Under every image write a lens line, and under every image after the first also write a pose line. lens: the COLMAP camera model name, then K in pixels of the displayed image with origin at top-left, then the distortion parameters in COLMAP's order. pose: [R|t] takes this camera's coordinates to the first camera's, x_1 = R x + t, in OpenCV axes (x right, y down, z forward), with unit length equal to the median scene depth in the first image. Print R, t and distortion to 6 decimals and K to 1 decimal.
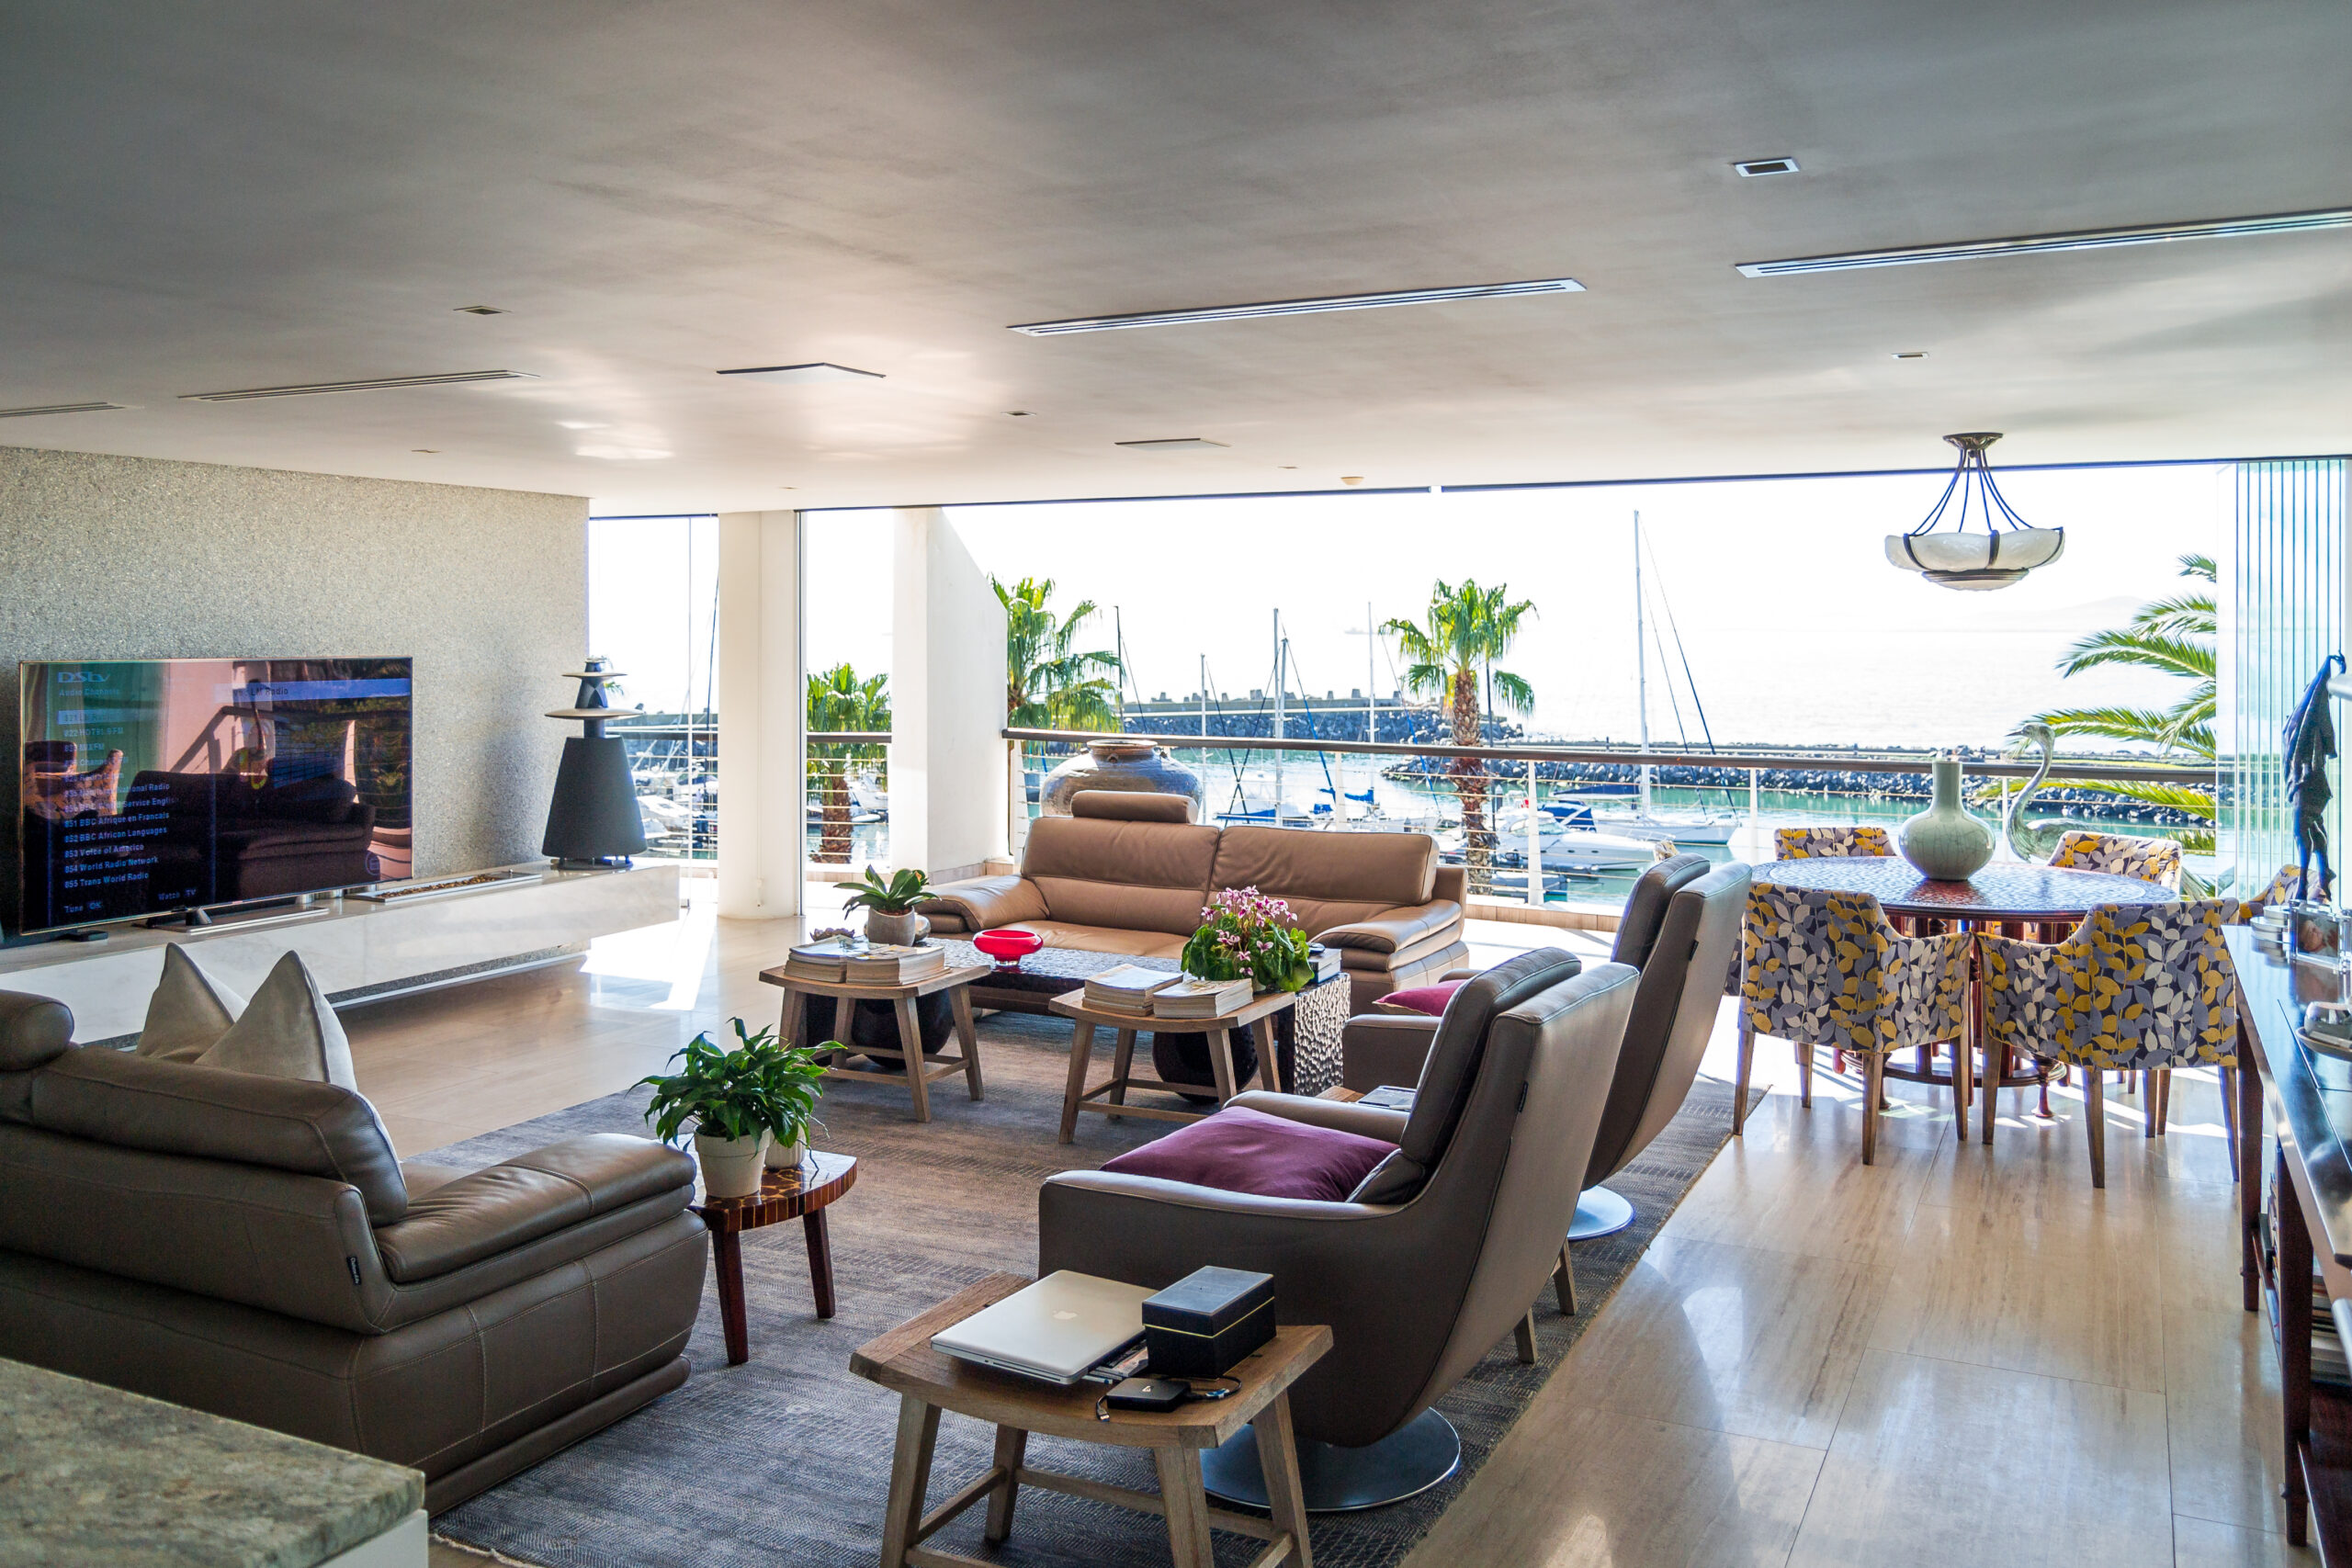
lens RADIAL K [[1917.3, 0, 1181.1], [0, 1917.3, 735.5], [0, 0, 1]] dist [-0.018150, 0.004905]
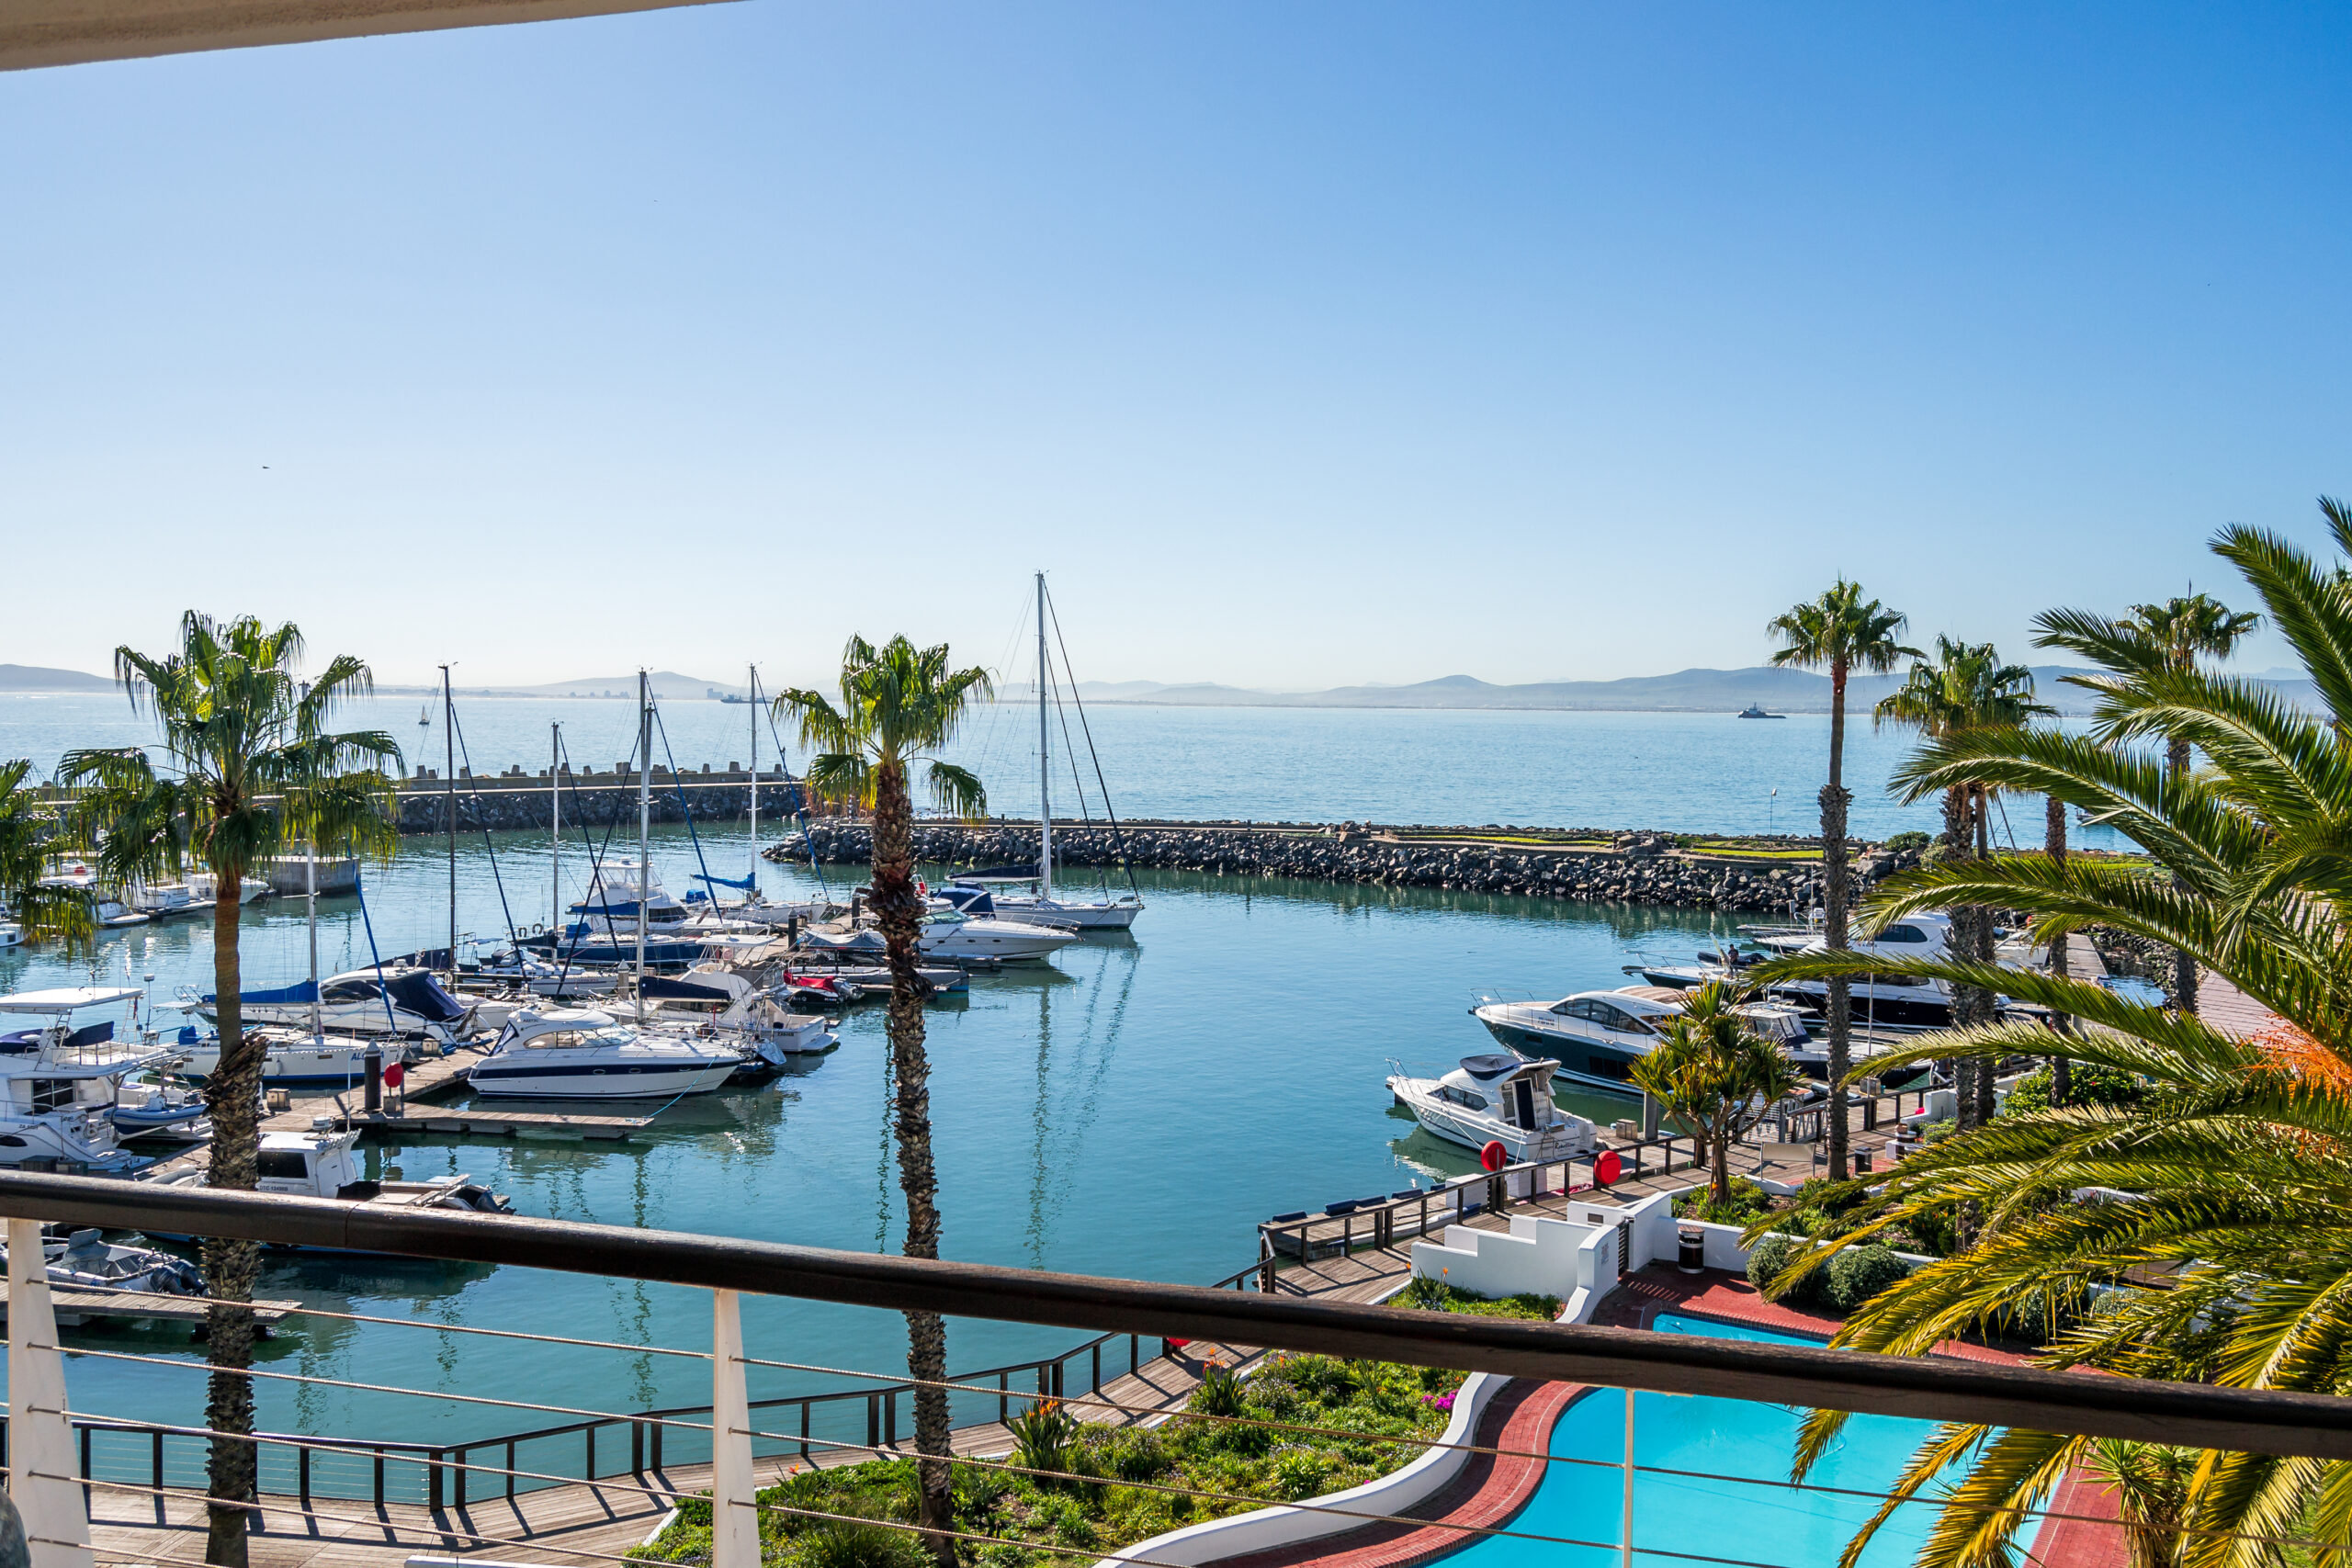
lens RADIAL K [[1917.3, 0, 1181.1], [0, 1917.3, 735.5], [0, 0, 1]] dist [-0.018150, 0.004905]
pose [[0.949039, 0.007176, 0.315076, 0.020255], [0.004261, 0.999357, -0.035597, -0.017000], [-0.315129, 0.035126, 0.948399, 0.258000]]
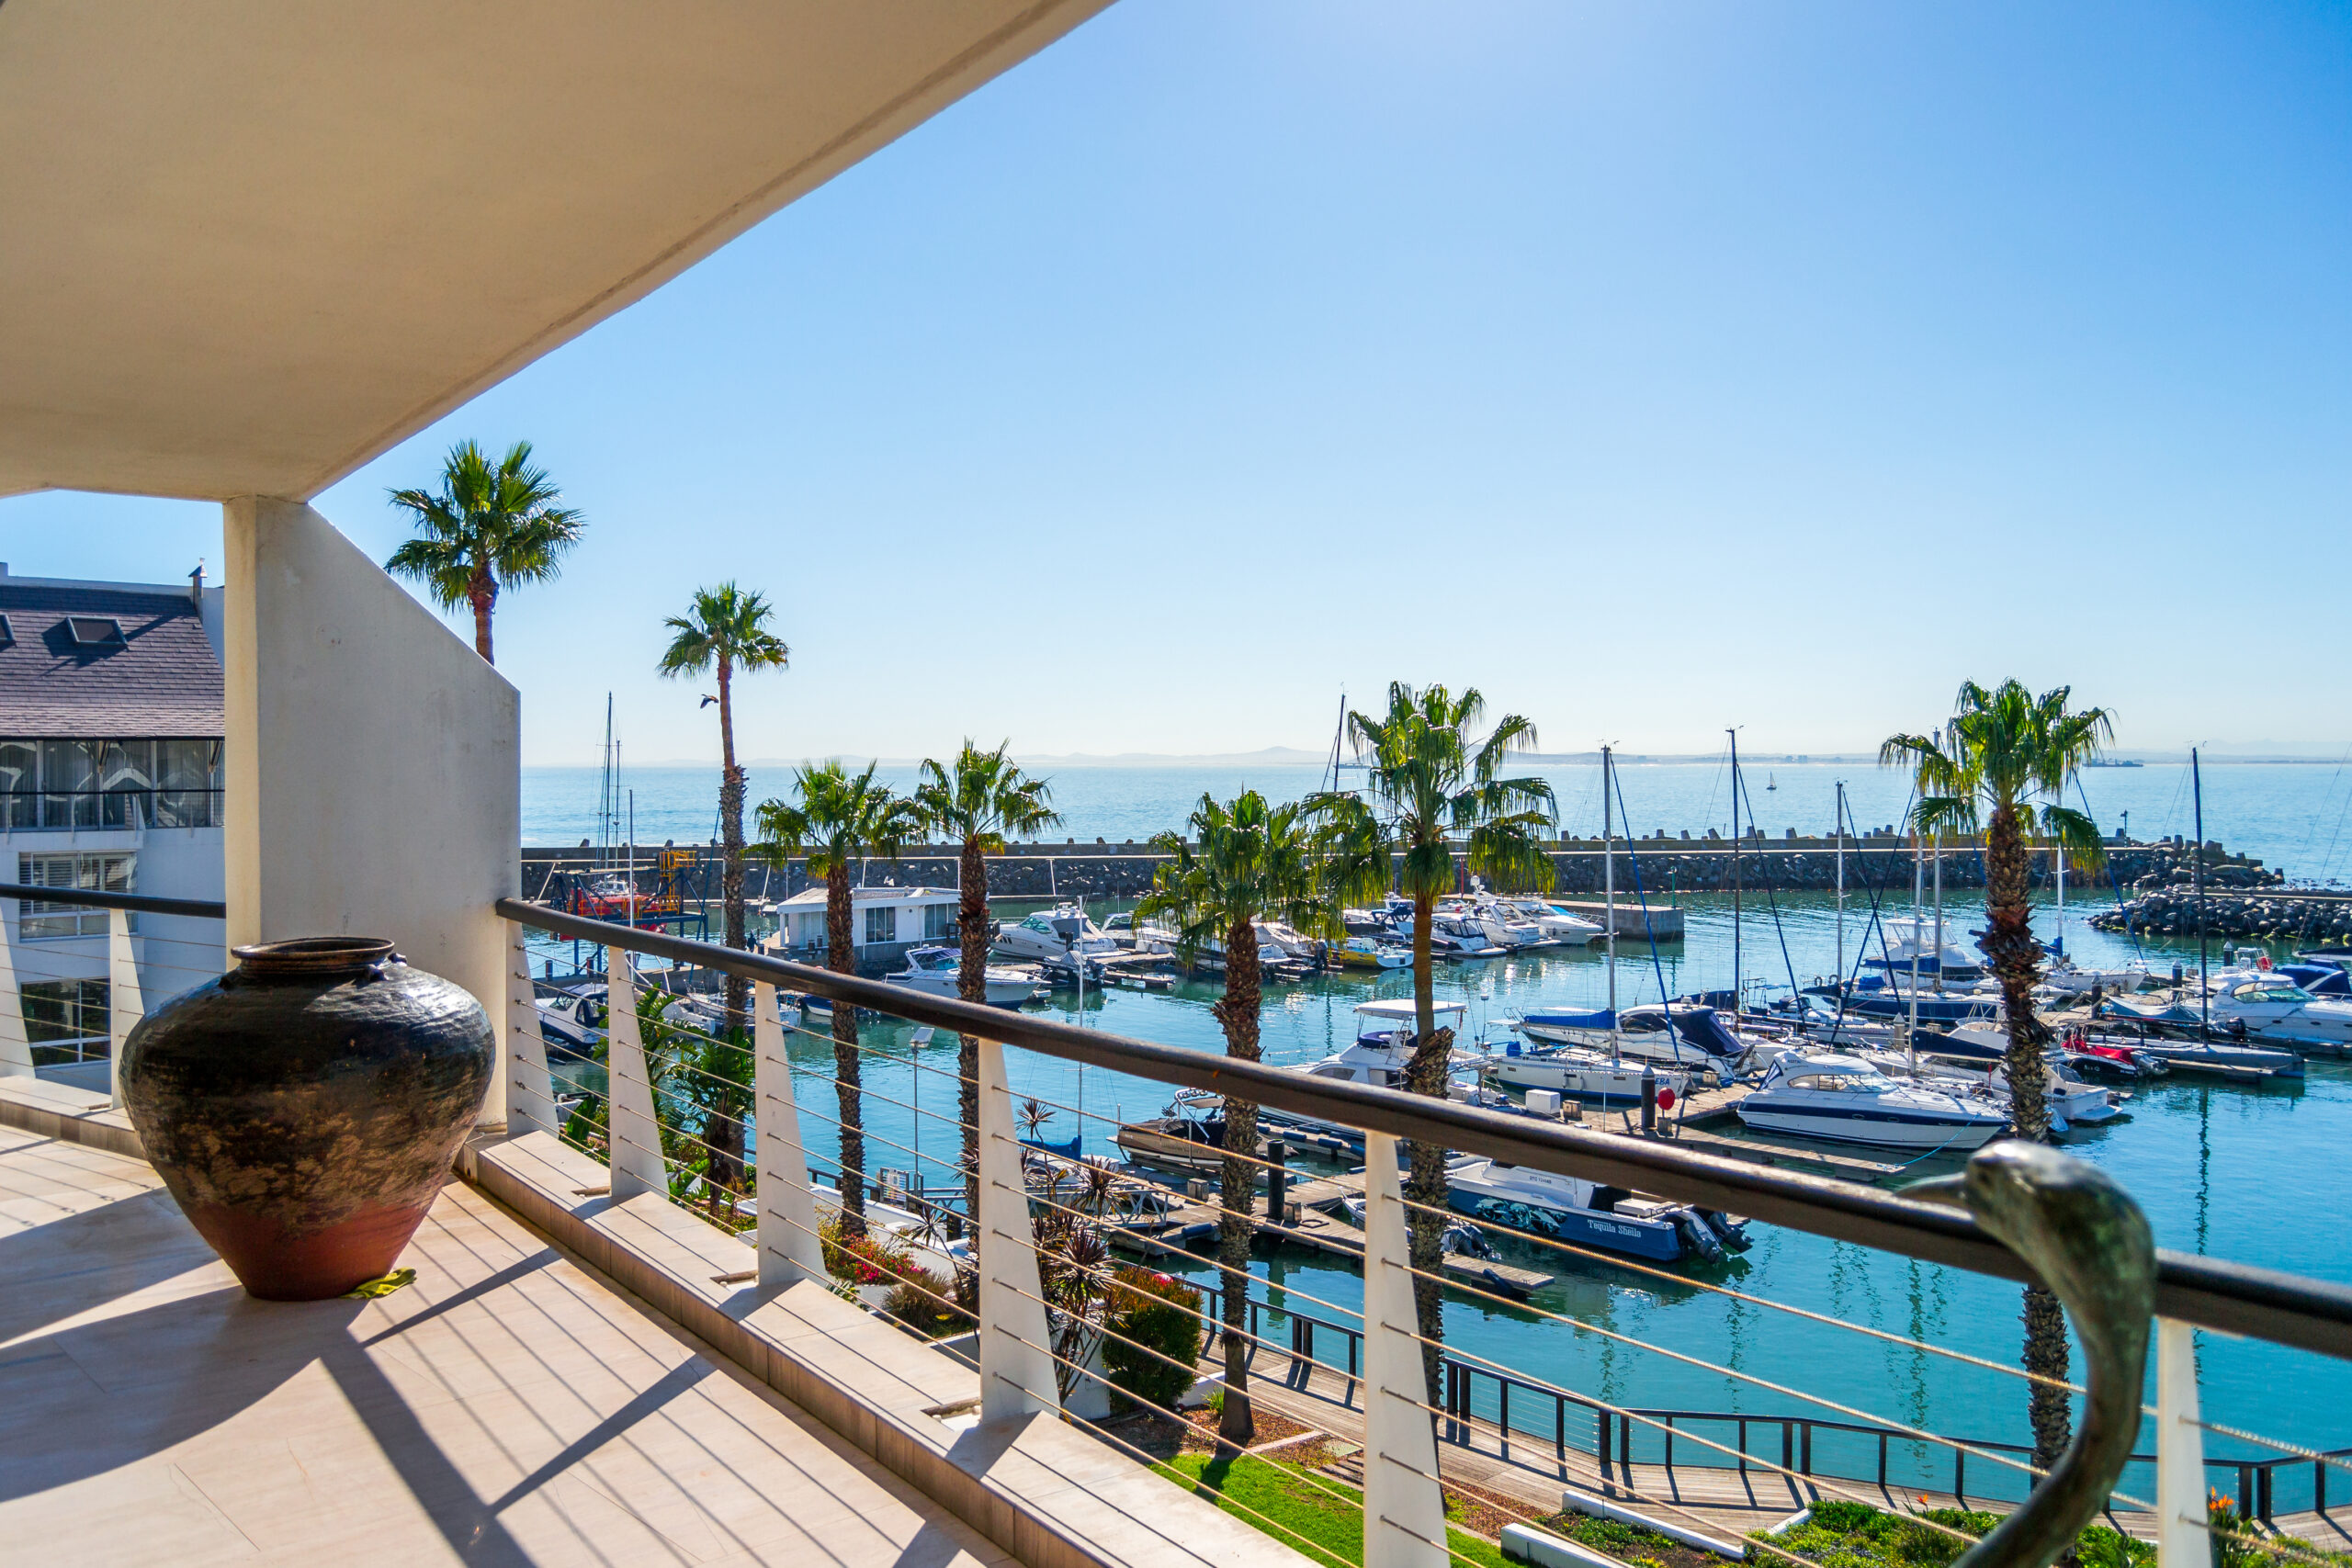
lens RADIAL K [[1849.0, 0, 1176.0], [0, 1849.0, 784.0], [0, 0, 1]] dist [-0.012192, -0.002270]
pose [[0.929677, 0.004652, -0.368347, 0.110785], [-0.020532, 0.999020, -0.039203, -0.007509], [0.367804, 0.044009, 0.928861, 0.216618]]
